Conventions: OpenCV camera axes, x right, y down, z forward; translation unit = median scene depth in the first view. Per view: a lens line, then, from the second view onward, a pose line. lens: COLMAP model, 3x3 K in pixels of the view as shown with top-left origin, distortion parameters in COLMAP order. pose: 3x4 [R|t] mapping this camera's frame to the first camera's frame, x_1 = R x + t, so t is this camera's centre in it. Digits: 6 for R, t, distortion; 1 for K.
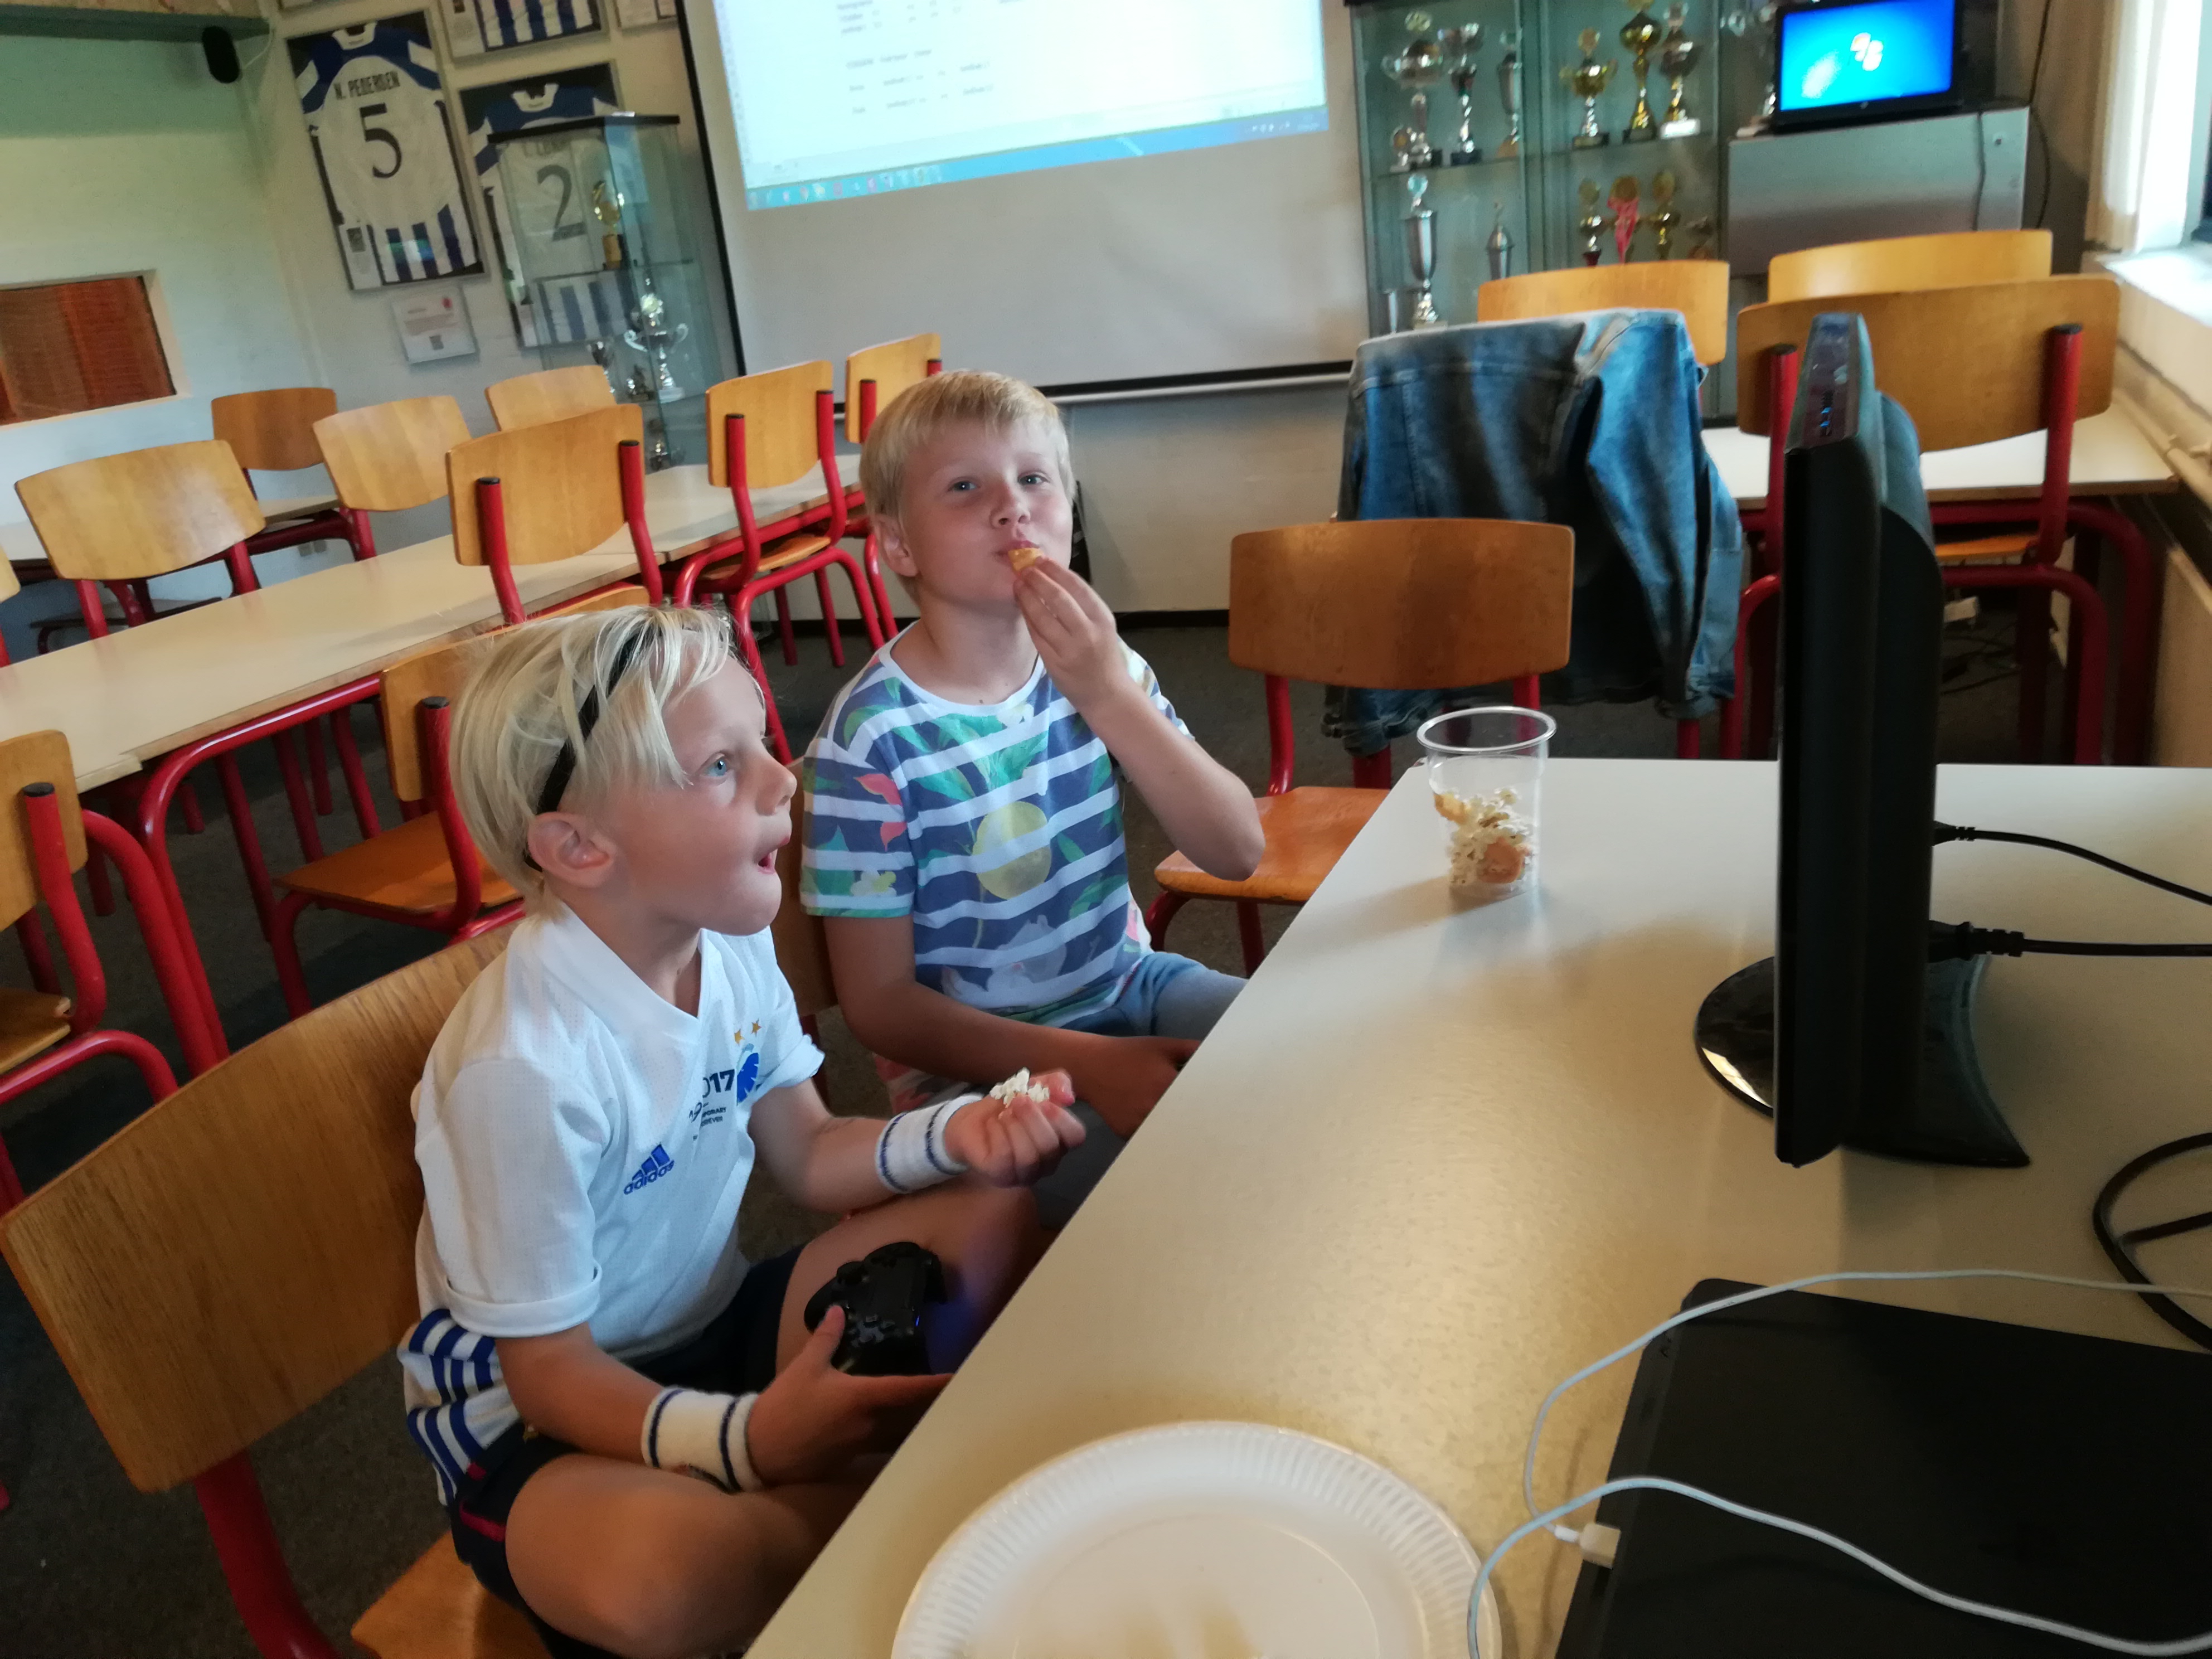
lens RADIAL K [[1702.4, 0, 1106.0], [0, 1702.4, 829.5], [0, 0, 1]] dist [0.048205, -0.061795]
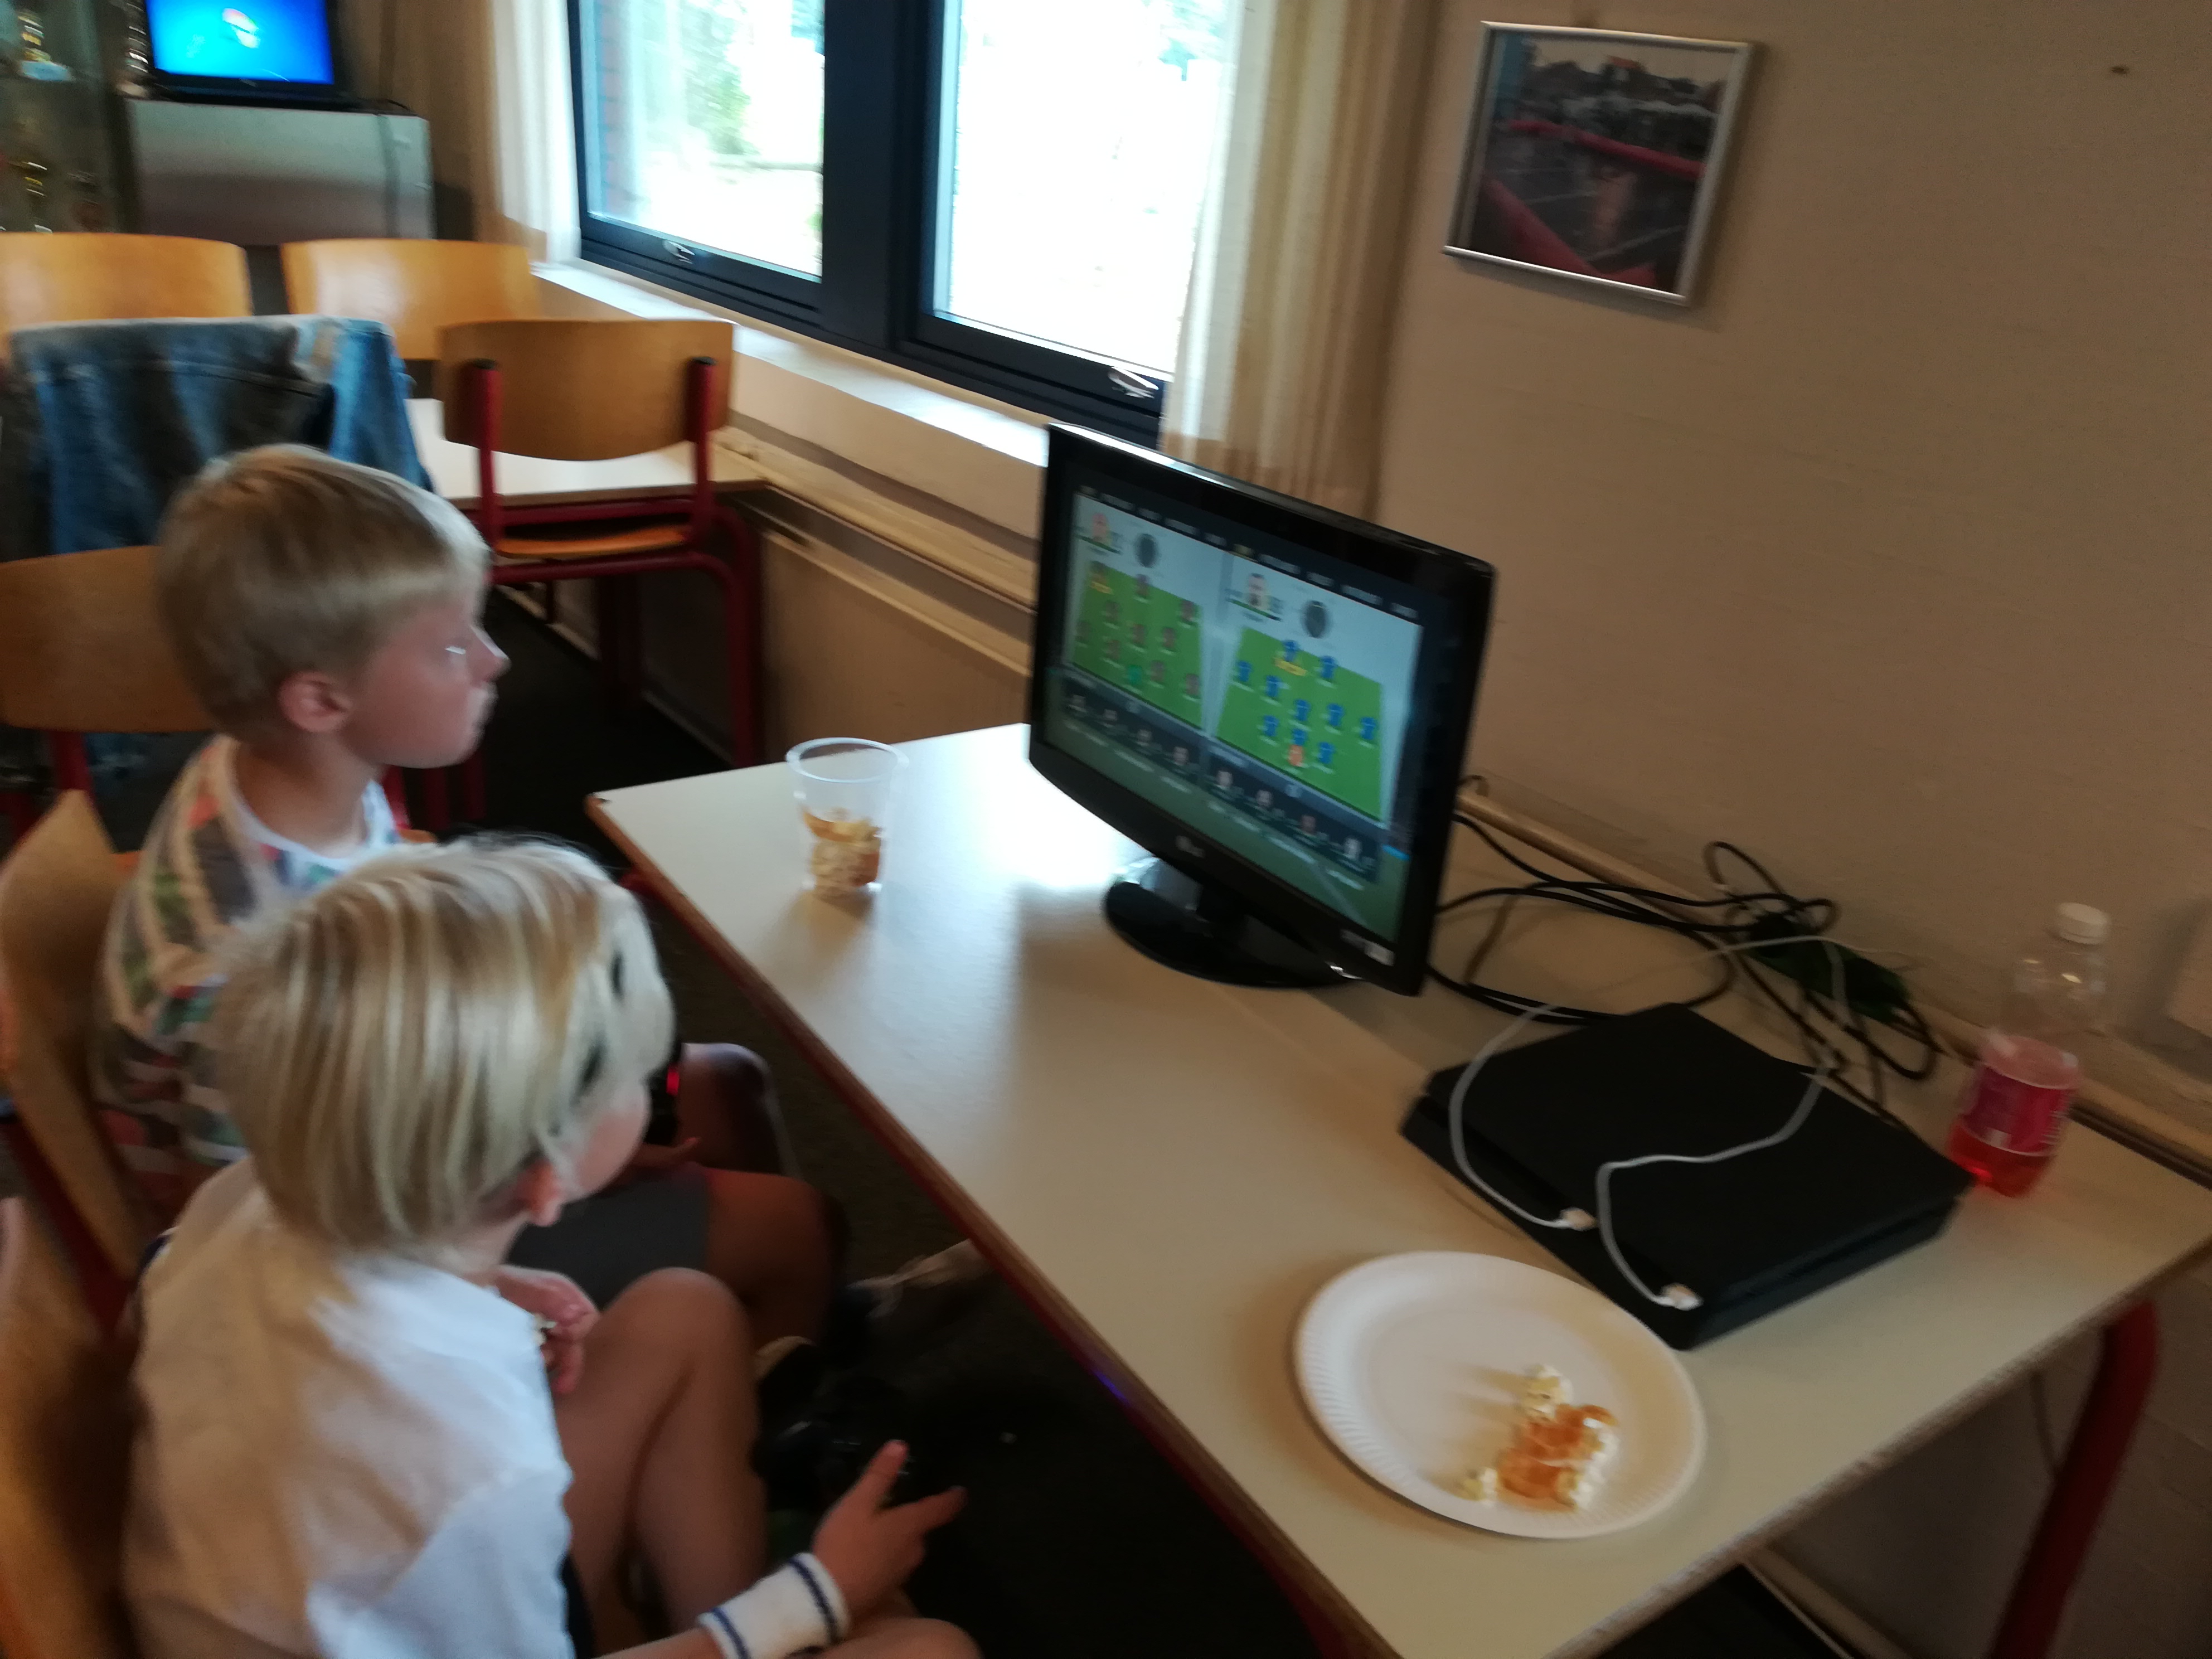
lens RADIAL K [[1702.4, 0, 1106.0], [0, 1702.4, 829.5], [0, 0, 1]] dist [0.048205, -0.061795]
pose [[0.513661, -0.198963, 0.834606, -0.180515], [0.164121, 0.977564, 0.132035, -0.035465], [-0.842150, 0.069155, 0.534790, 0.055479]]
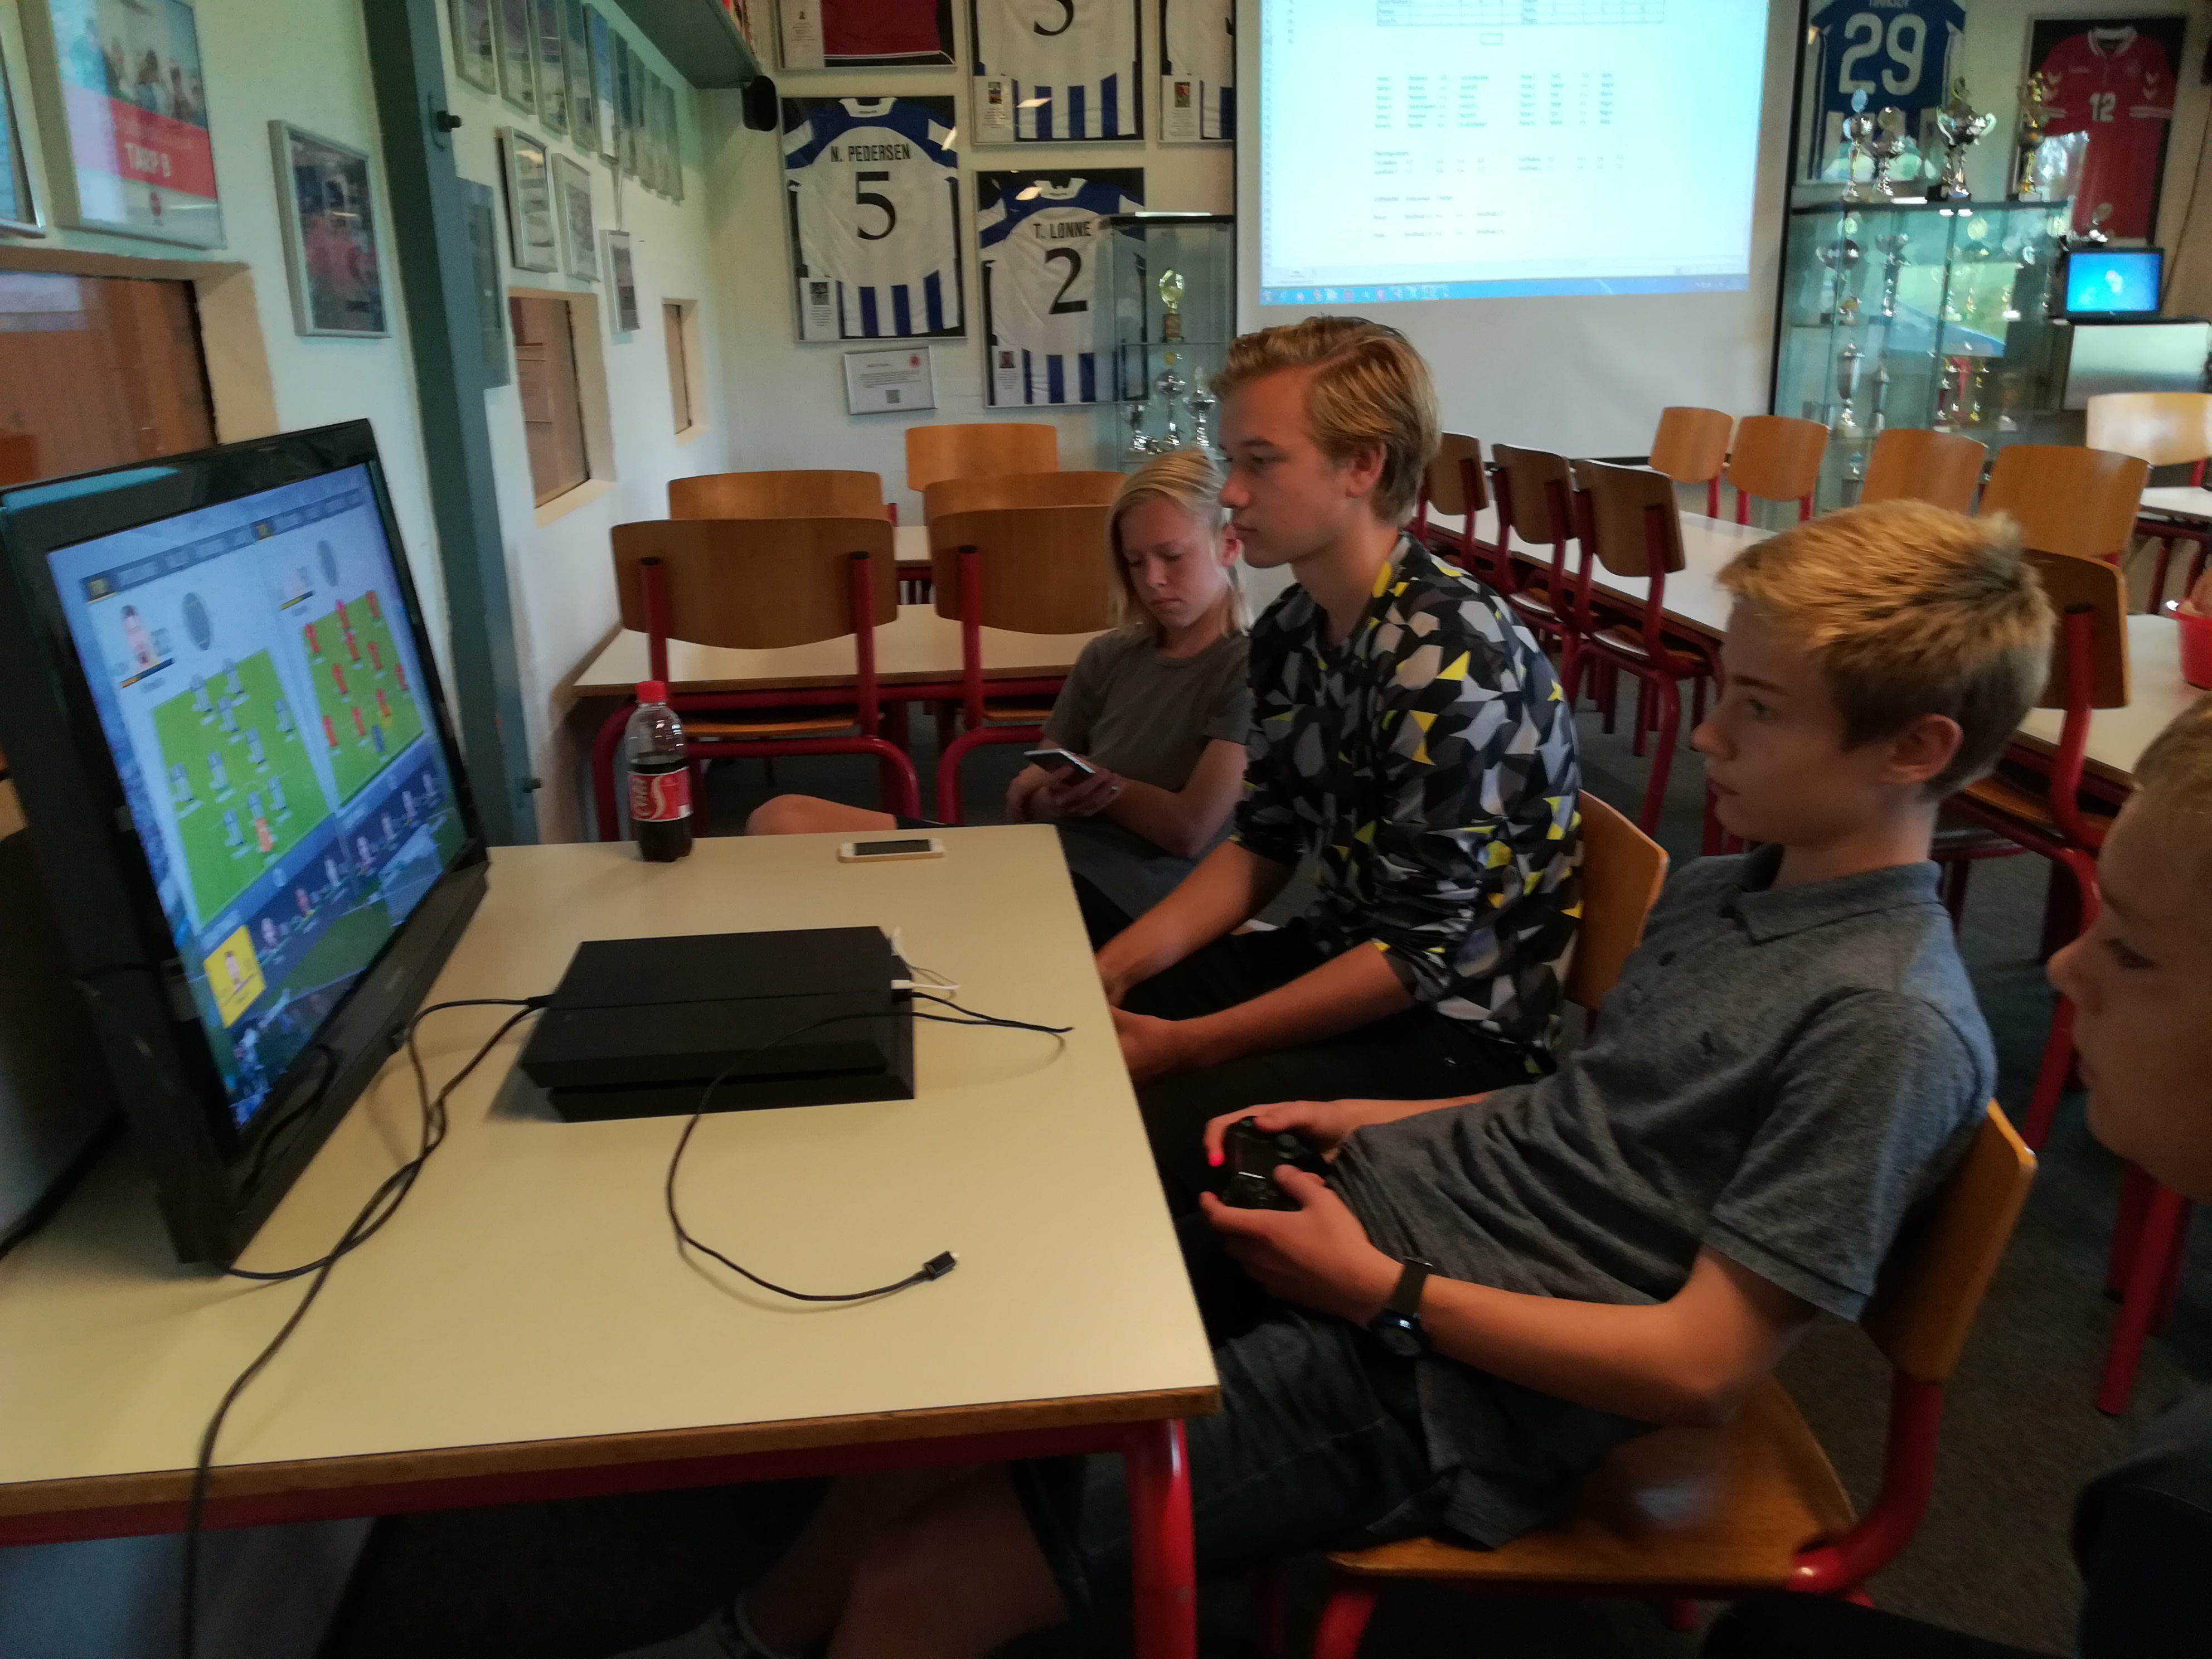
lens RADIAL K [[1723.7, 0, 1096.0], [0, 1723.7, 825.4], [0, 0, 1]] dist [0.058603, -0.079853]
pose [[0.878780, -0.037595, 0.475744, -0.894856], [0.084149, 0.993479, -0.076928, 0.078463], [-0.469750, 0.107636, 0.876213, 0.044050]]
